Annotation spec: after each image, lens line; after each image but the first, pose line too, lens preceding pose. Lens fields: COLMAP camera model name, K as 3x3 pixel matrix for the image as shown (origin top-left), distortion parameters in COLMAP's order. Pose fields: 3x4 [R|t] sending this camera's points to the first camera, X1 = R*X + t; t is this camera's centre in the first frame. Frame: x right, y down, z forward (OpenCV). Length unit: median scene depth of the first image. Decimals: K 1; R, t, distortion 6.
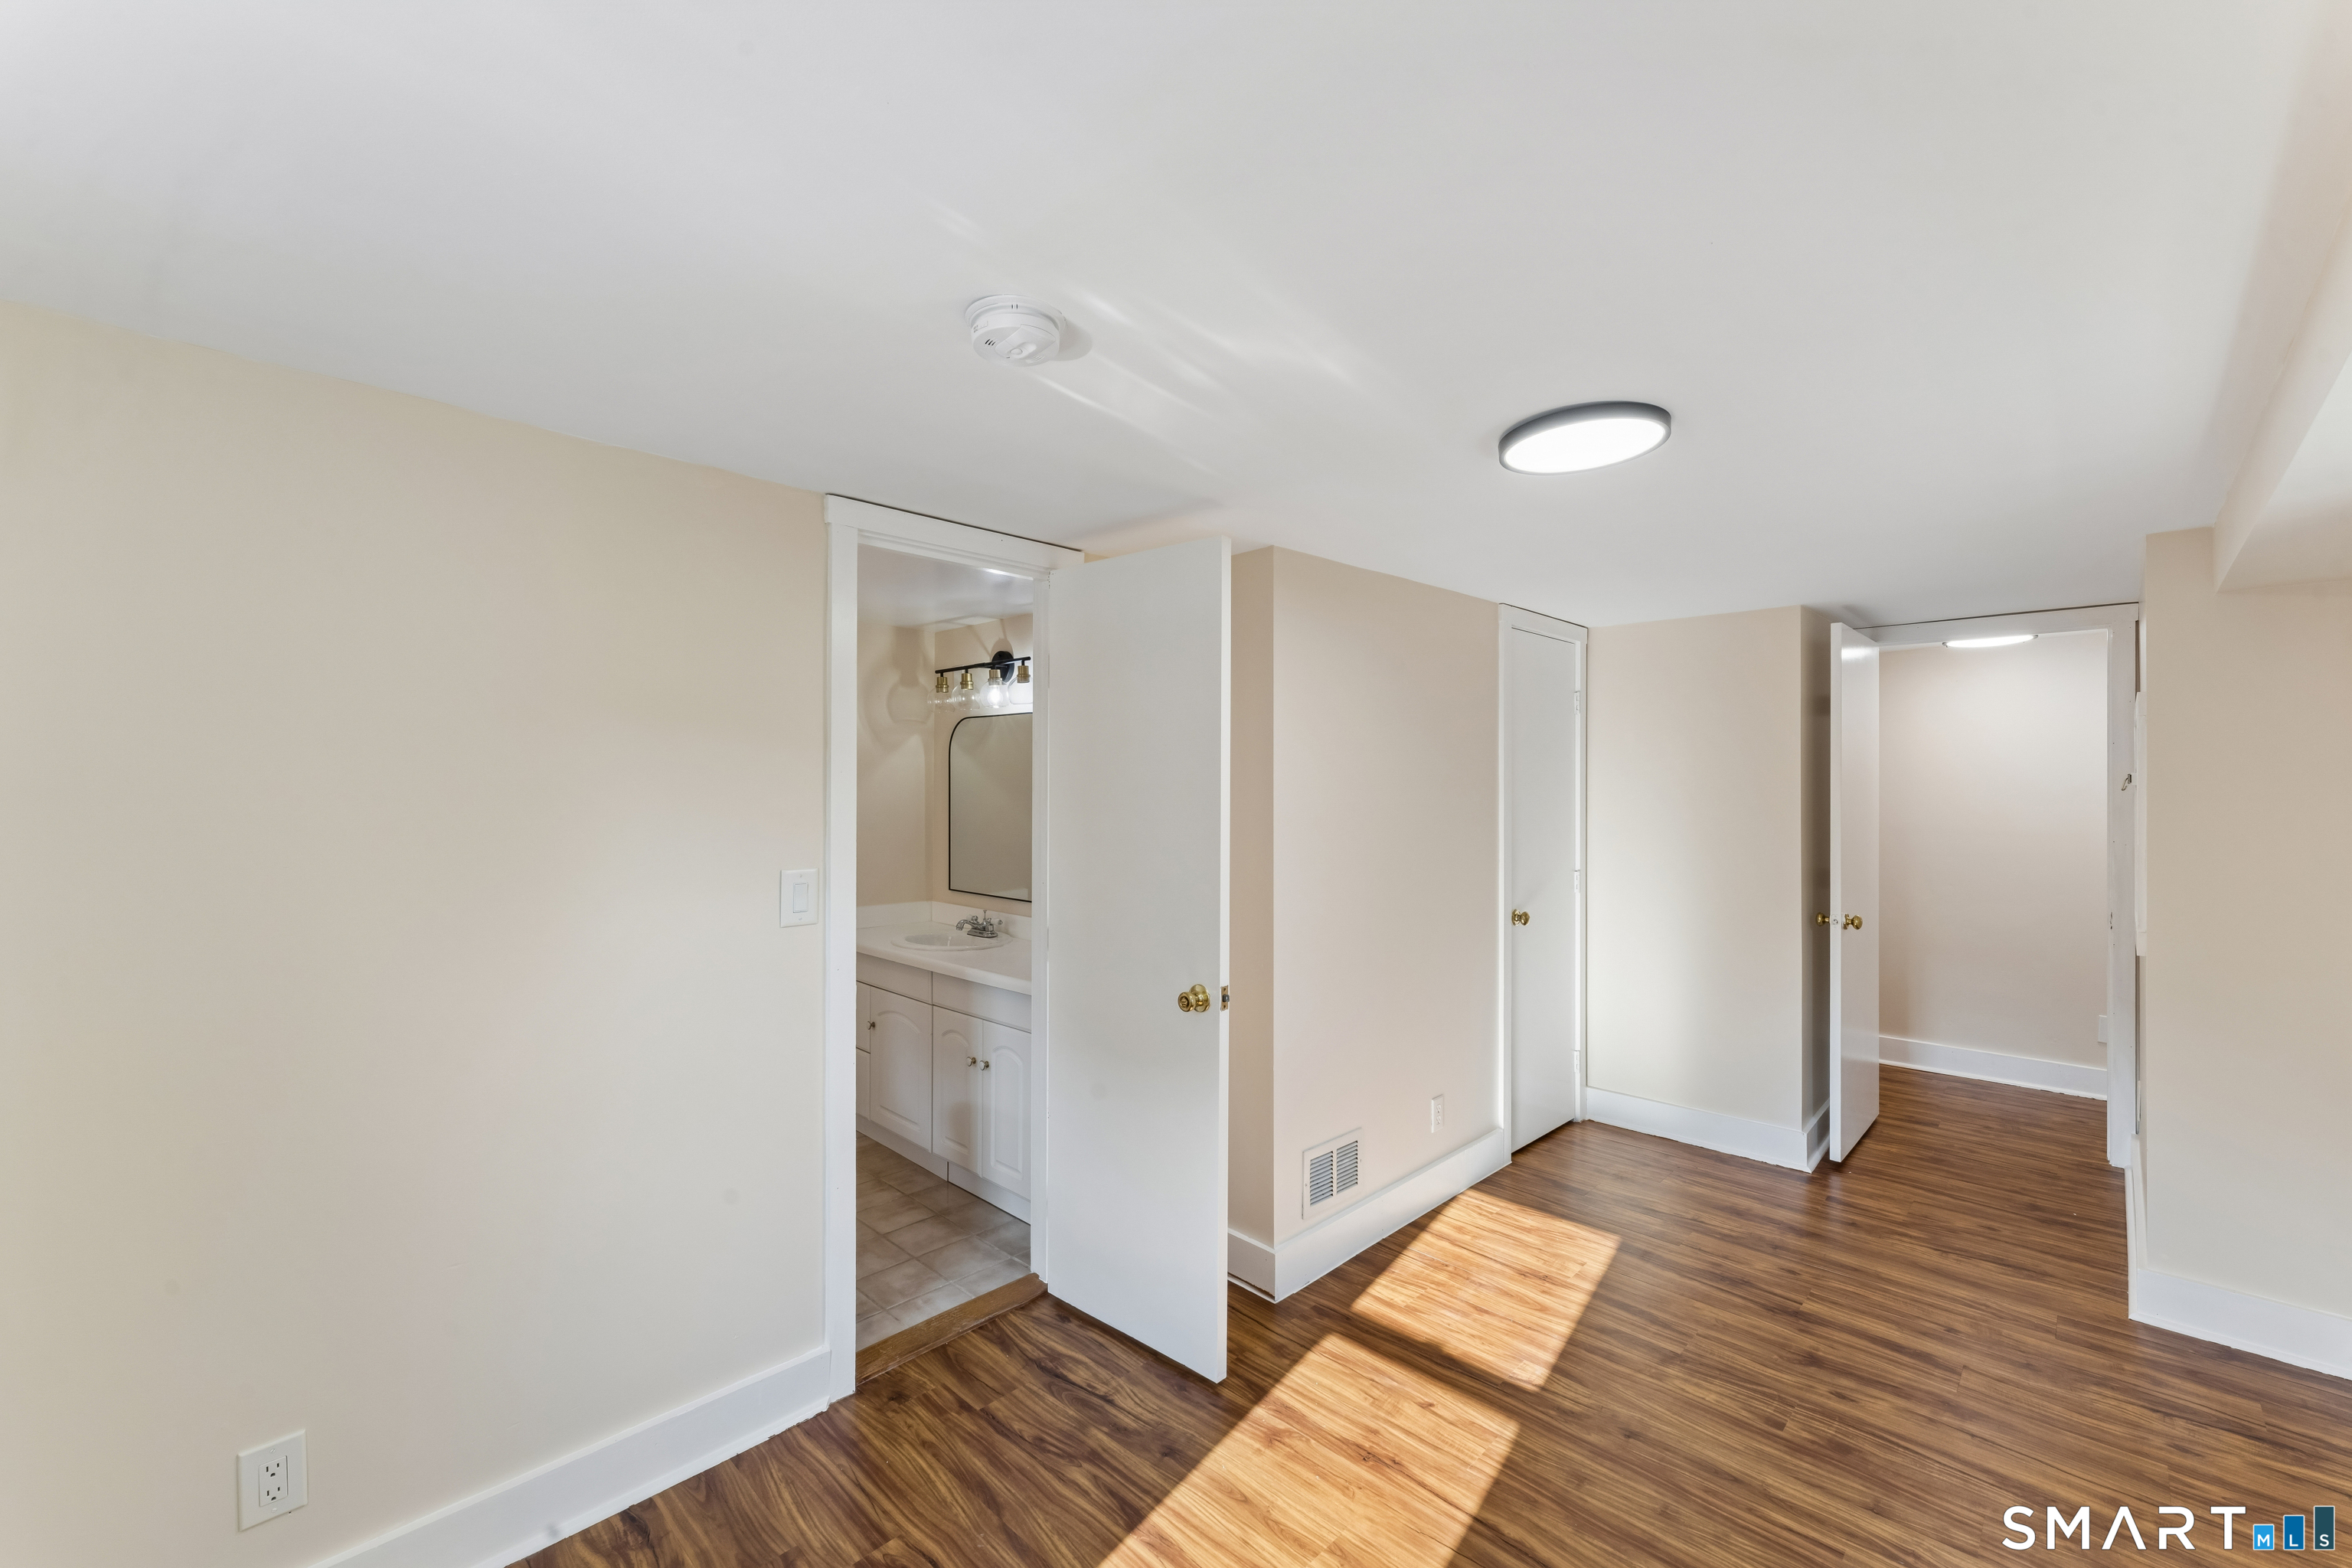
lens RADIAL K [[947.9, 0, 1173.2], [0, 947.9, 780.2], [0, 0, 1]] dist [0.003087, -0.001798]
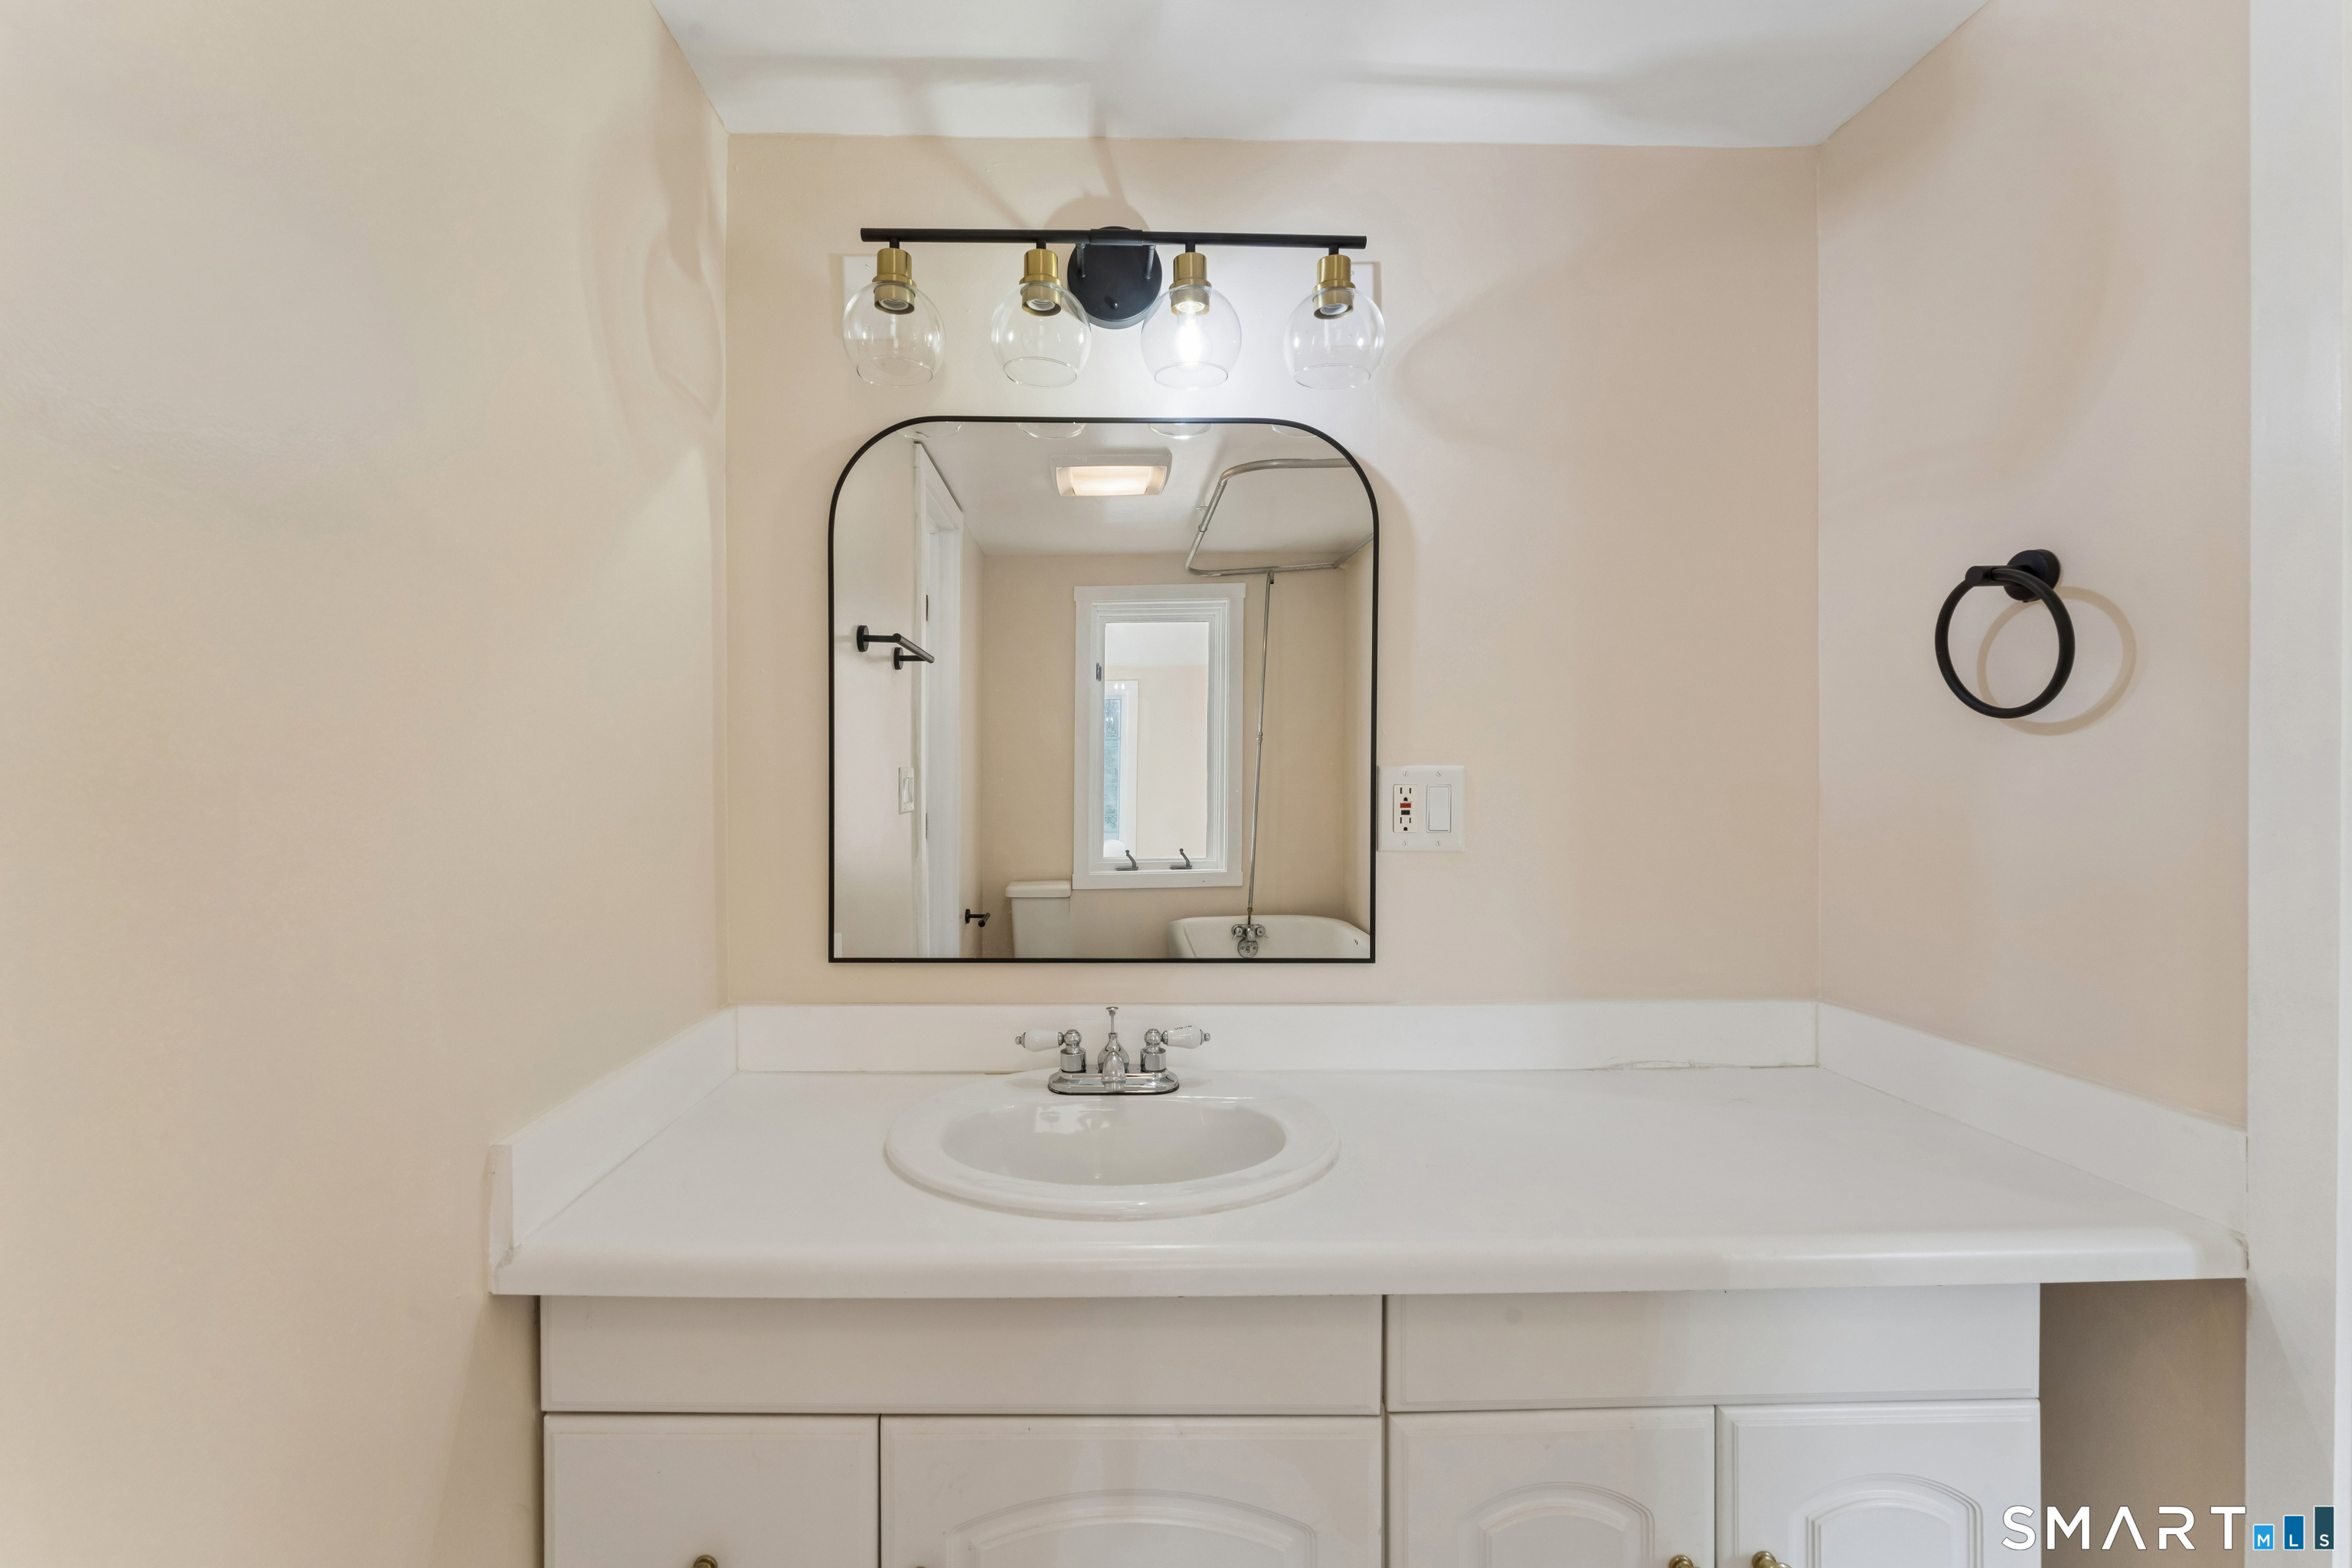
lens RADIAL K [[947.9, 0, 1172.9], [0, 947.9, 789.5], [0, 0, 1]] dist [0.003087, -0.001798]
pose [[0.690268, -0.005549, 0.723532, -0.474195], [-0.001125, 0.999961, 0.008742, 0.068040], [-0.723553, -0.006848, 0.690235, 0.866402]]
